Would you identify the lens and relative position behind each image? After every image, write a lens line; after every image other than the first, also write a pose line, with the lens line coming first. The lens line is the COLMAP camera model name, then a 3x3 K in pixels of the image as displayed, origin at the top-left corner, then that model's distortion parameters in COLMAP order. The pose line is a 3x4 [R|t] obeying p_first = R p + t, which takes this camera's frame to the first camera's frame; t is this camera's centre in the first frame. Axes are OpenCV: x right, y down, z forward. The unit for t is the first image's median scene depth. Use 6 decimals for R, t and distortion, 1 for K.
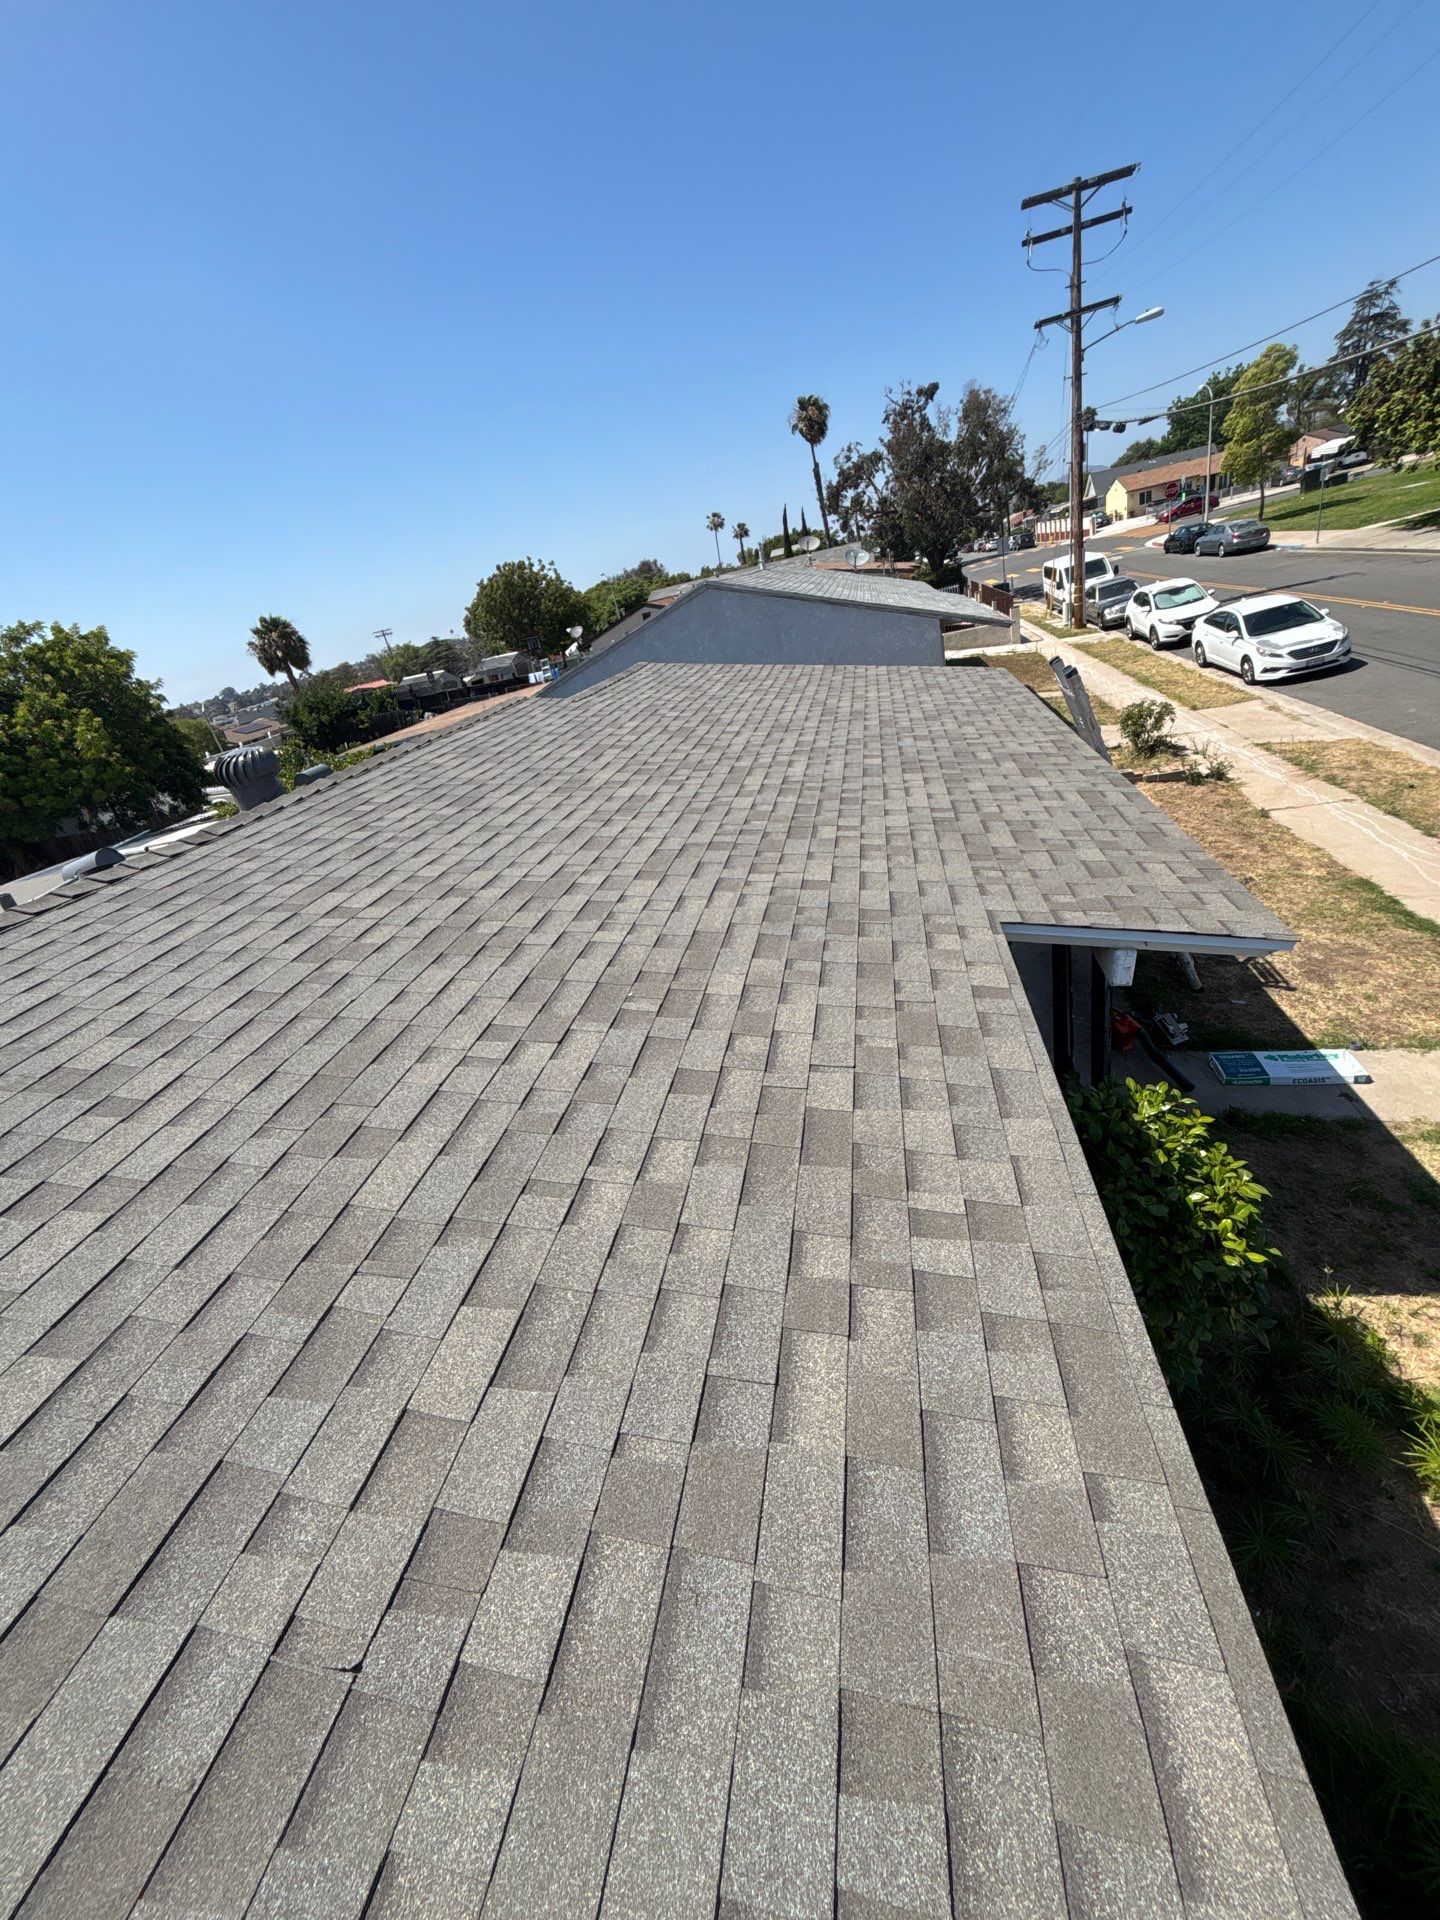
lens RADIAL K [[772.6, 0, 714.1], [0, 772.6, 984.6], [0, 0, 1]] dist [-0.001436, -0.000049]
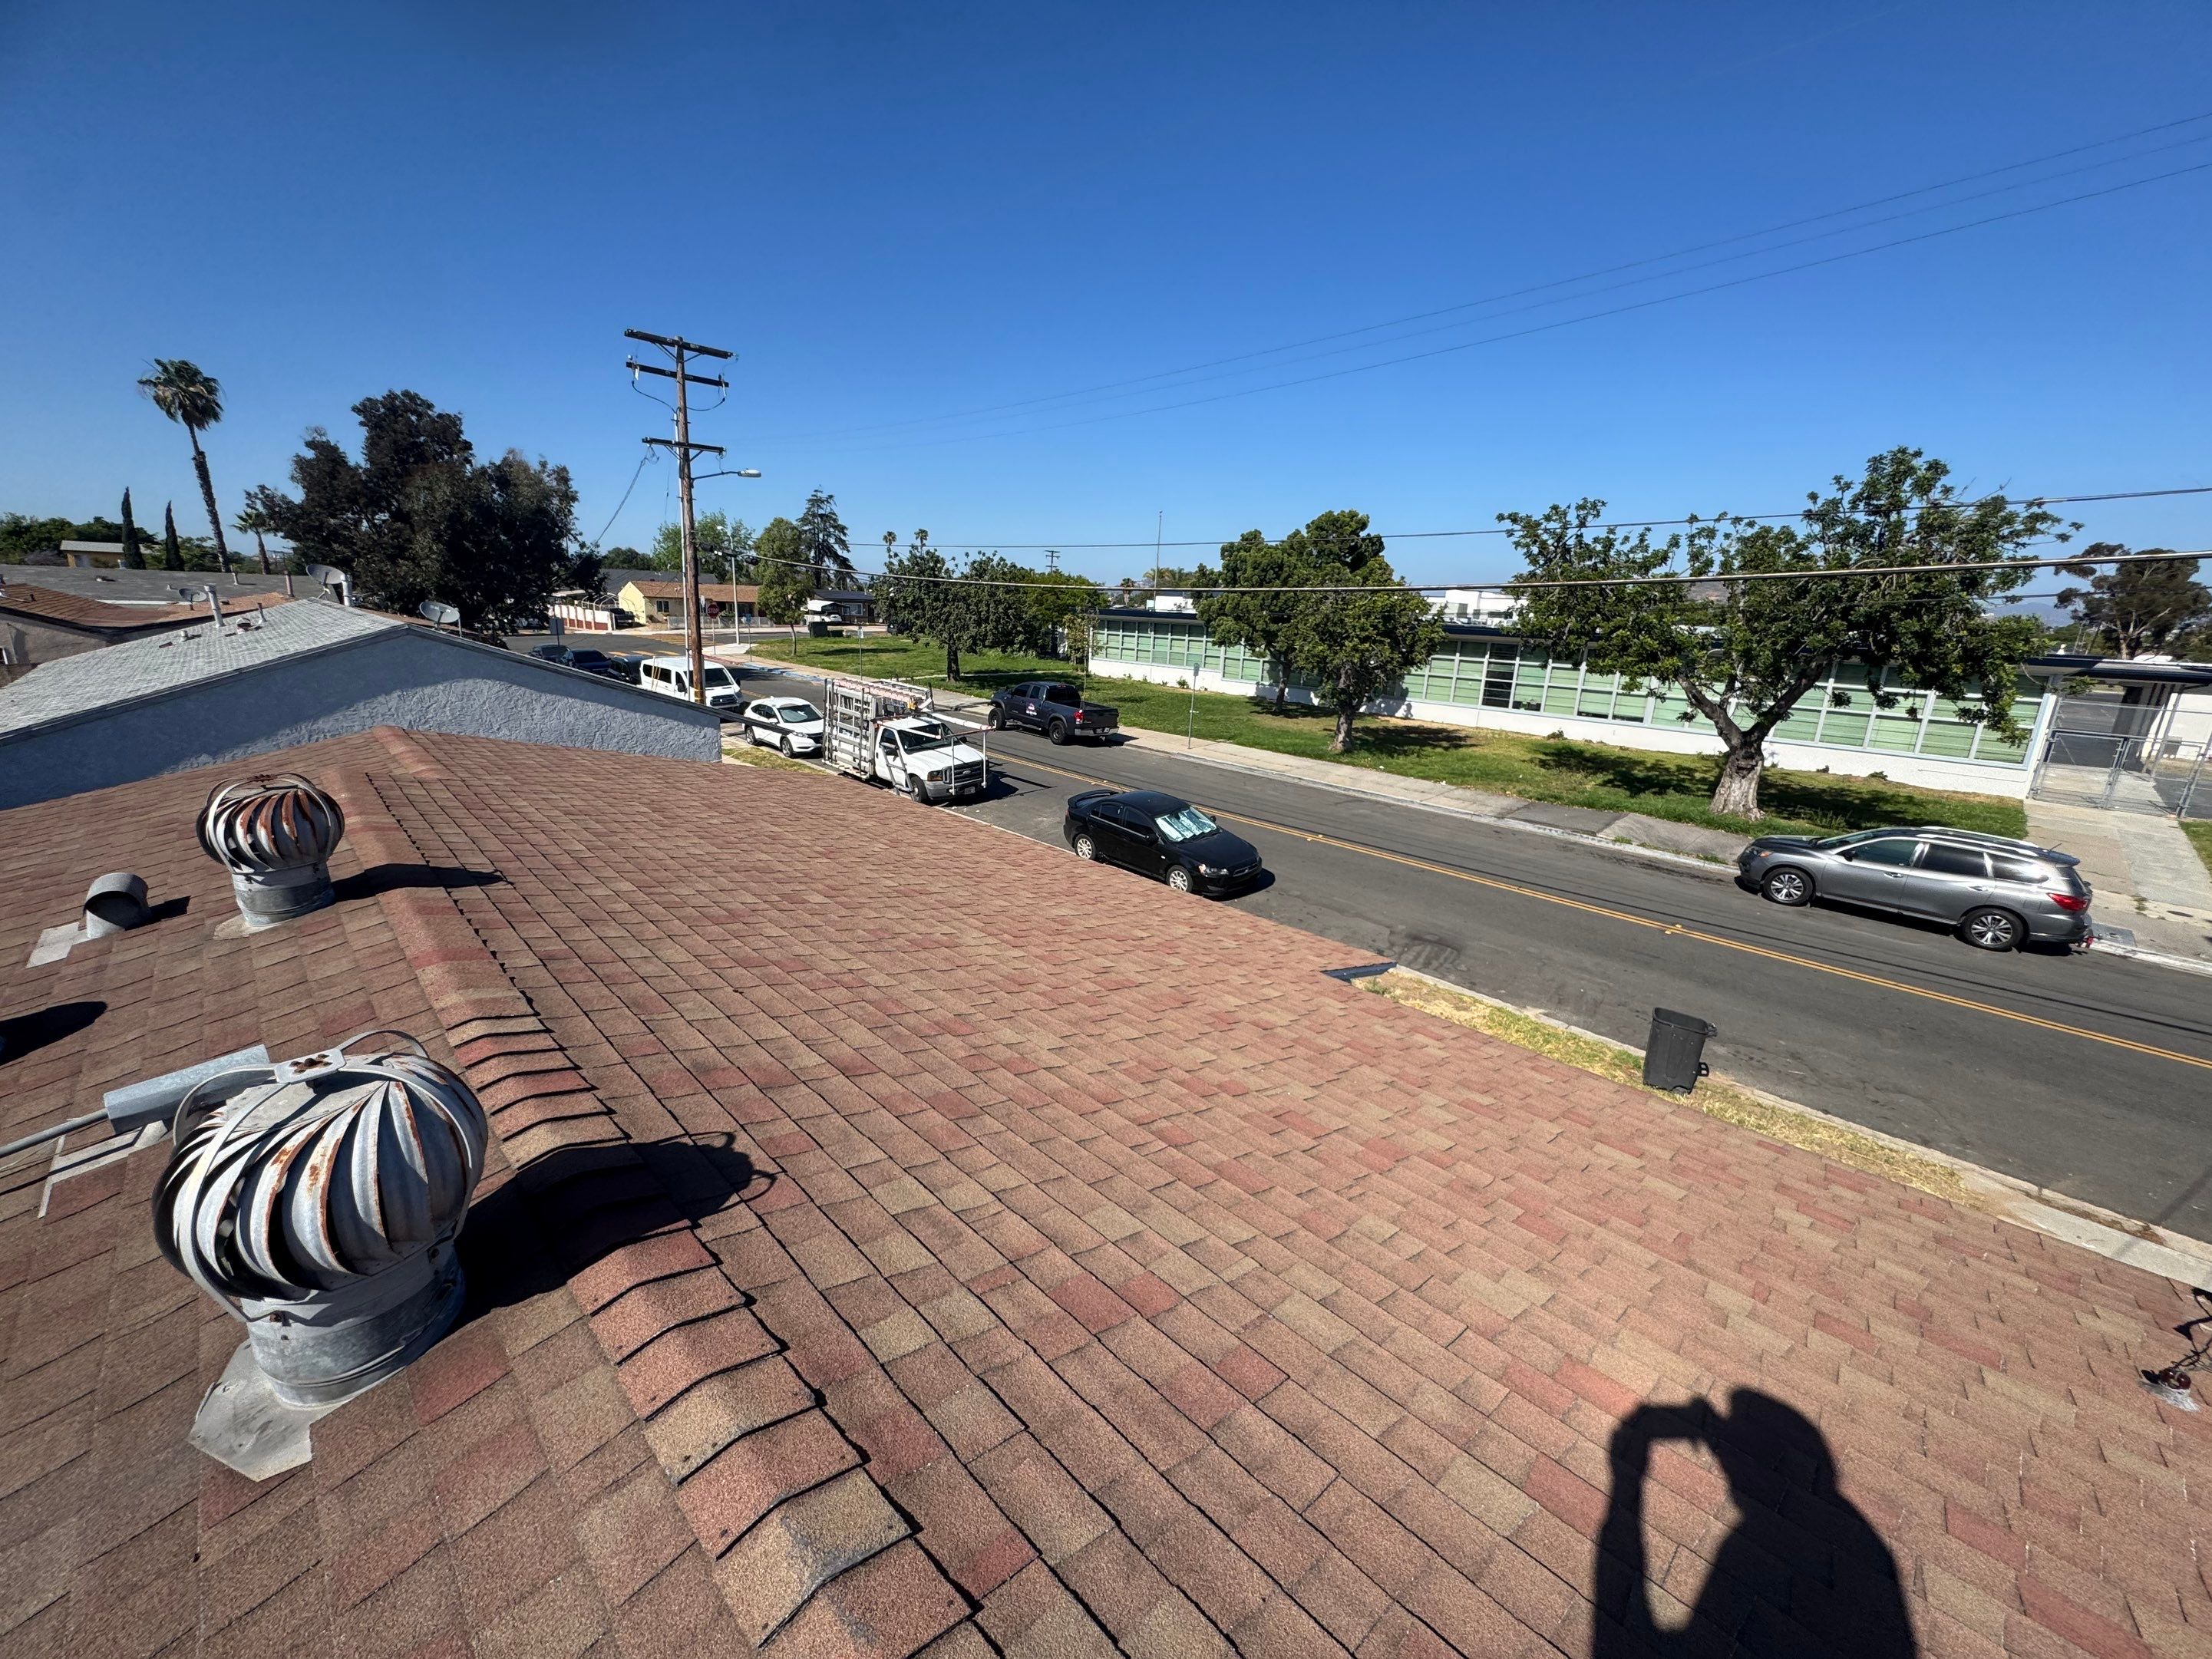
lens RADIAL K [[877.5, 0, 1139.0], [0, 877.5, 866.4], [0, 0, 1]] dist [-0.000041, -0.000093]
pose [[0.517253, -0.021401, 0.855565, -0.156762], [0.253206, 0.958760, -0.129100, -0.016496], [-0.817518, 0.283412, 0.501340, 0.049262]]
